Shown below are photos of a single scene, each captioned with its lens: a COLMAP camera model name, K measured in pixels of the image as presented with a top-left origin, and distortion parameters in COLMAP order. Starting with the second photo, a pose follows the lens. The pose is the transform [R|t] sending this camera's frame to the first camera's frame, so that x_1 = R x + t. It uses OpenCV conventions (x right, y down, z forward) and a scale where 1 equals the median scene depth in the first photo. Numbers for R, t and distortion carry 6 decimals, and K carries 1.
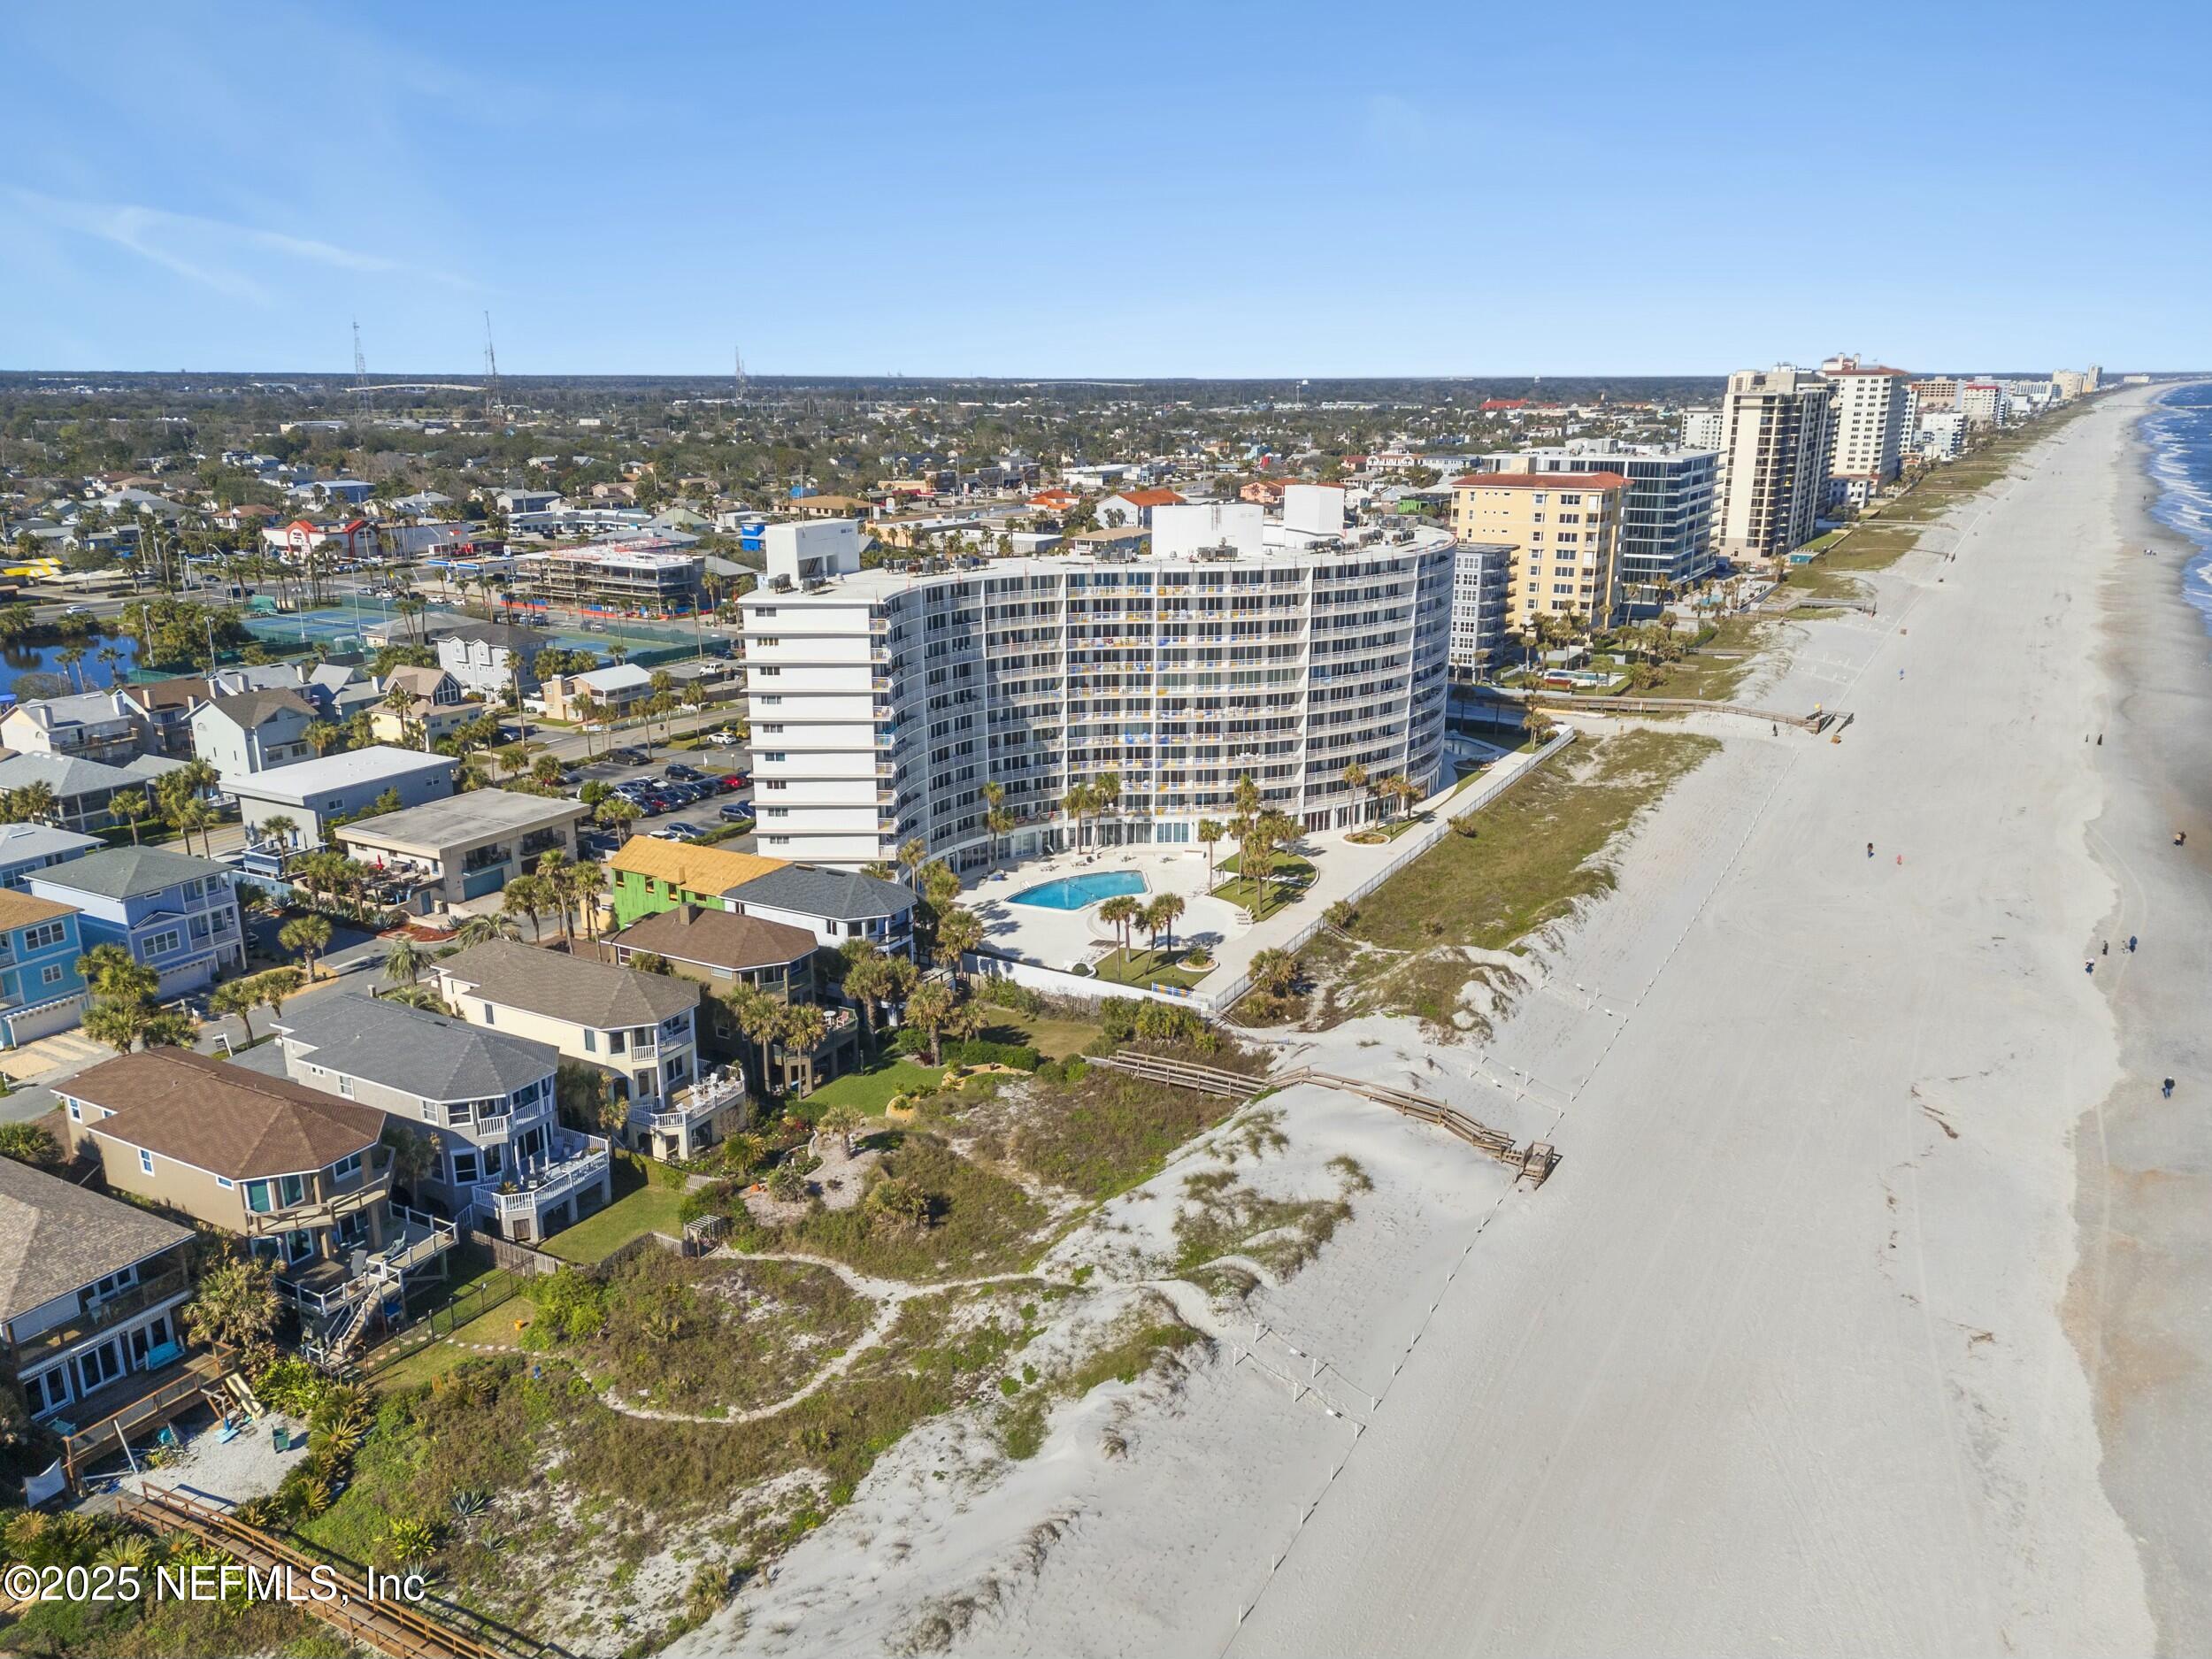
lens RADIAL K [[1589.5, 0, 1085.7], [0, 1589.5, 796.8], [0, 0, 1]] dist [0.048273, -0.002521]
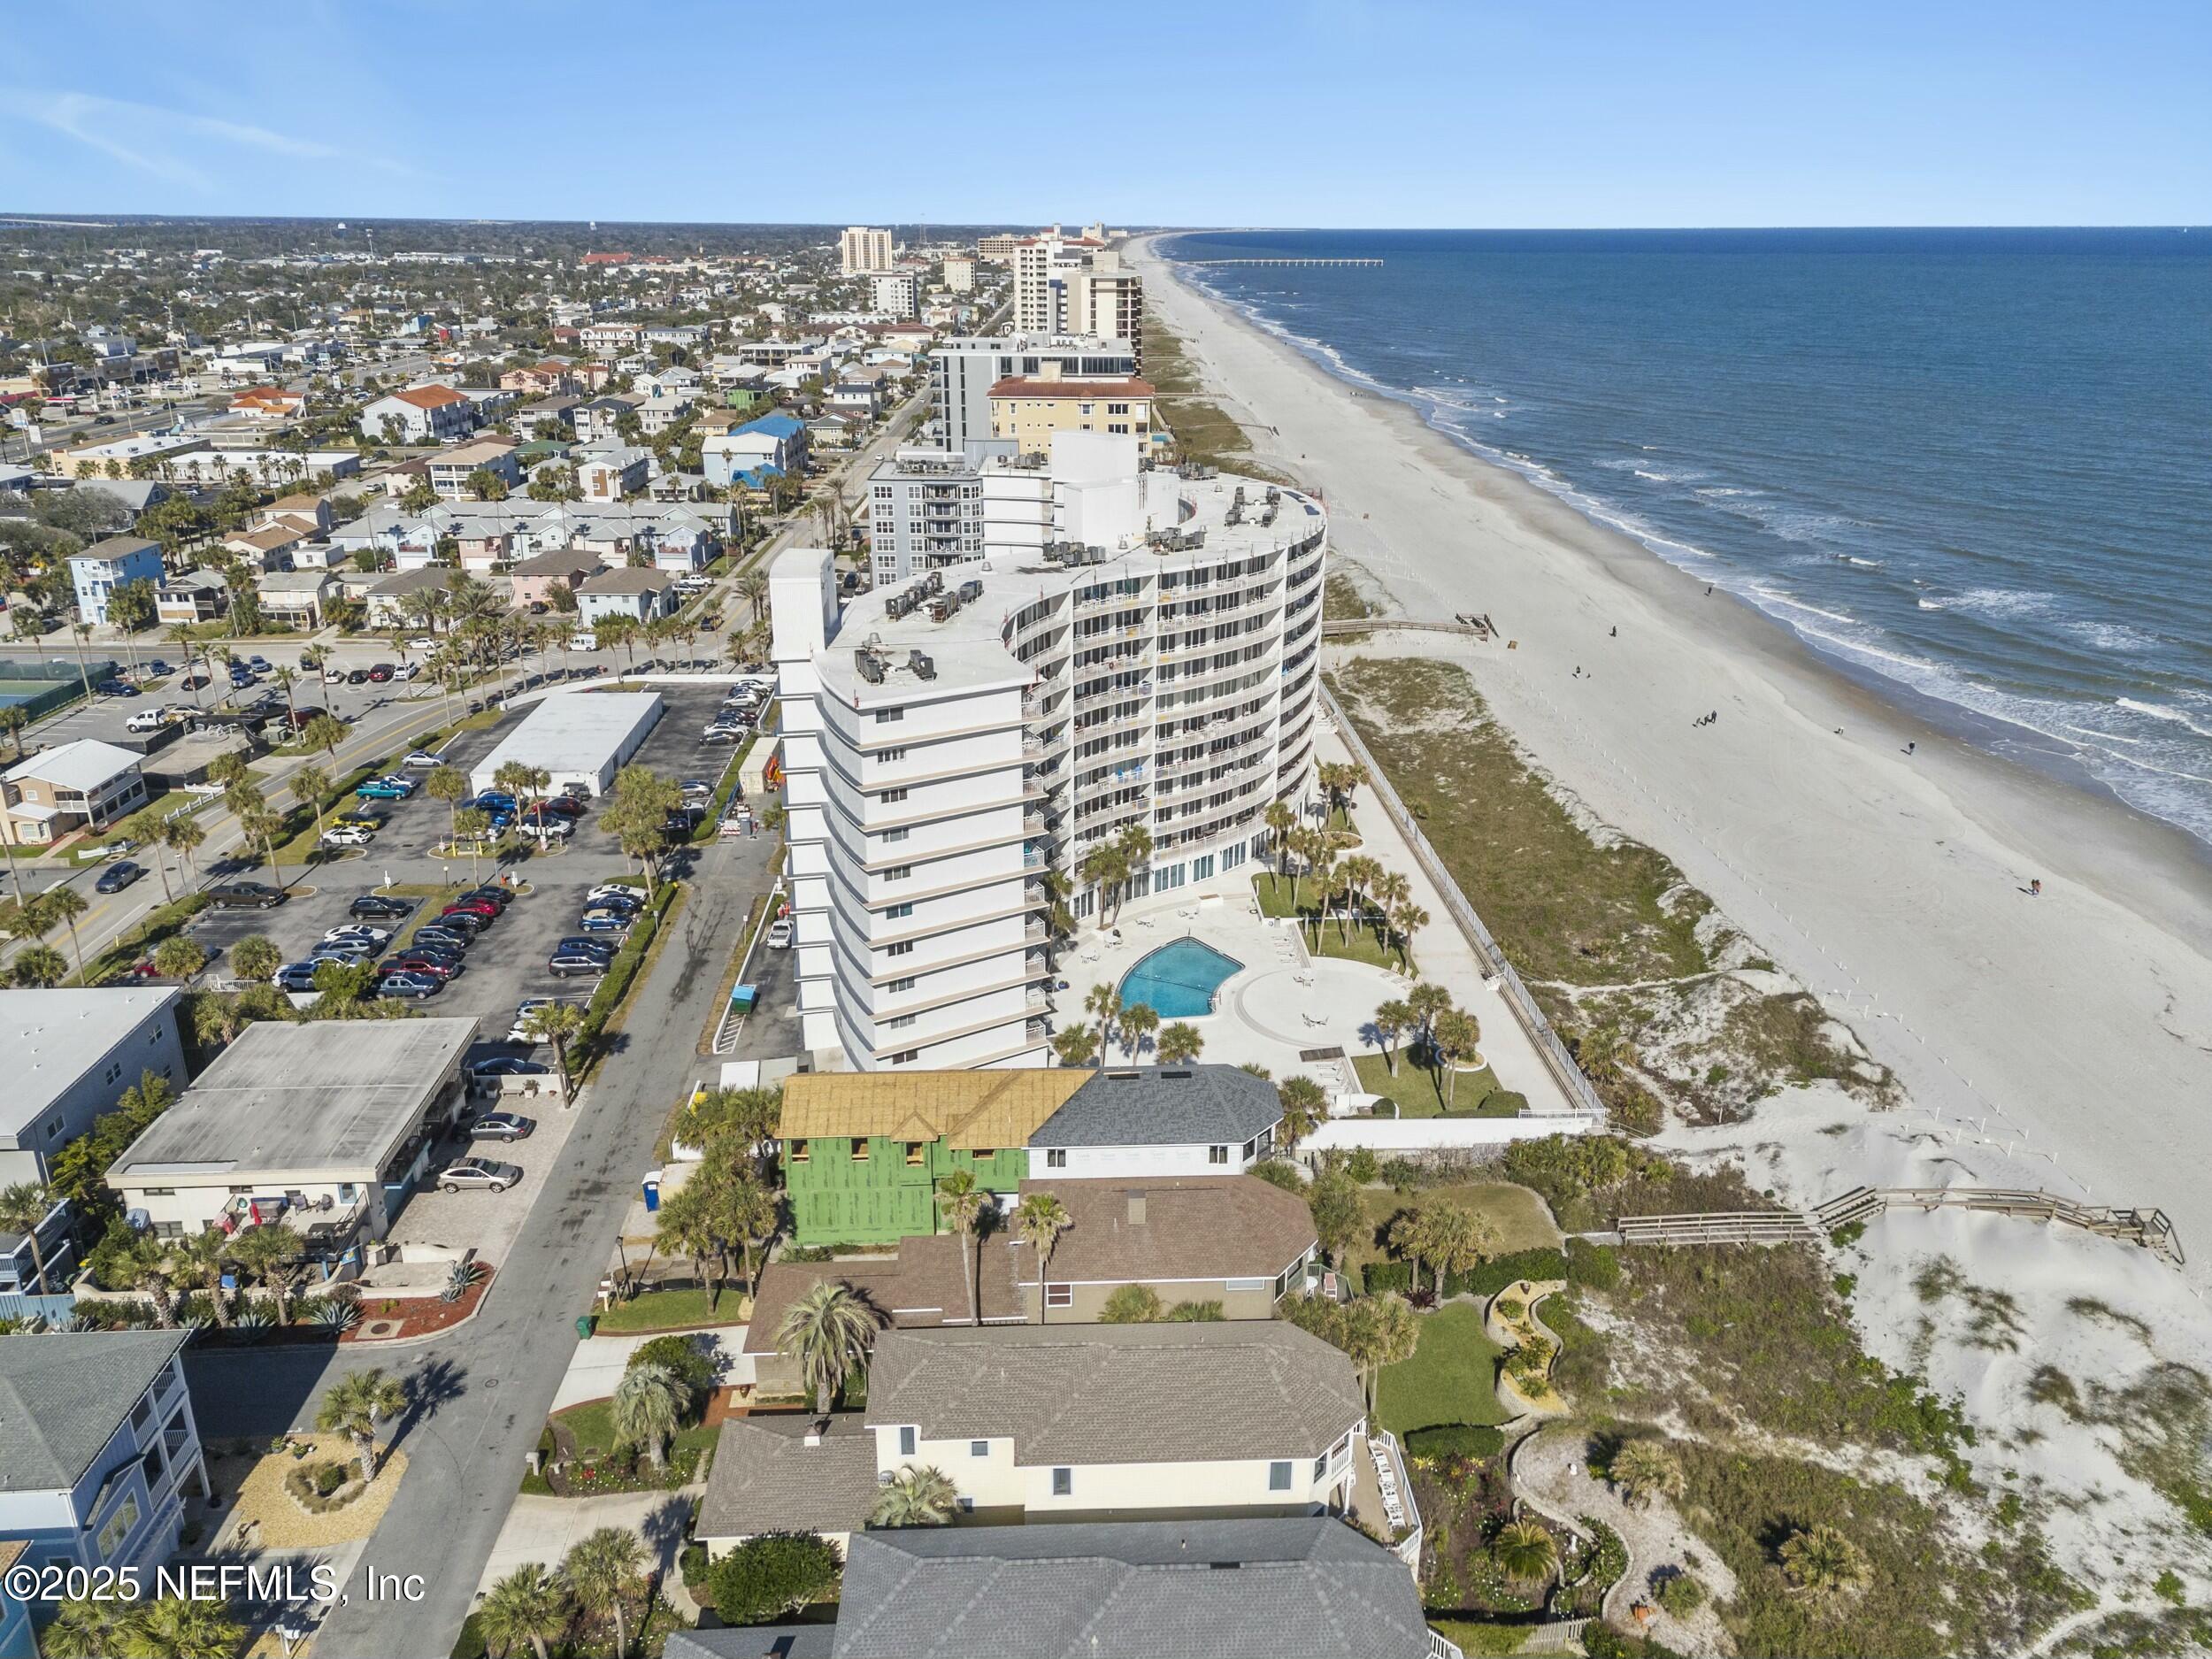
lens RADIAL K [[1625.1, 0, 1098.0], [0, 1625.1, 763.7], [0, 0, 1]] dist [0.102810, -0.108413]
pose [[0.853638, -0.161087, 0.495331, -0.436212], [0.130223, 0.986778, 0.096490, -0.138545], [-0.504326, -0.017864, 0.863329, 0.302386]]
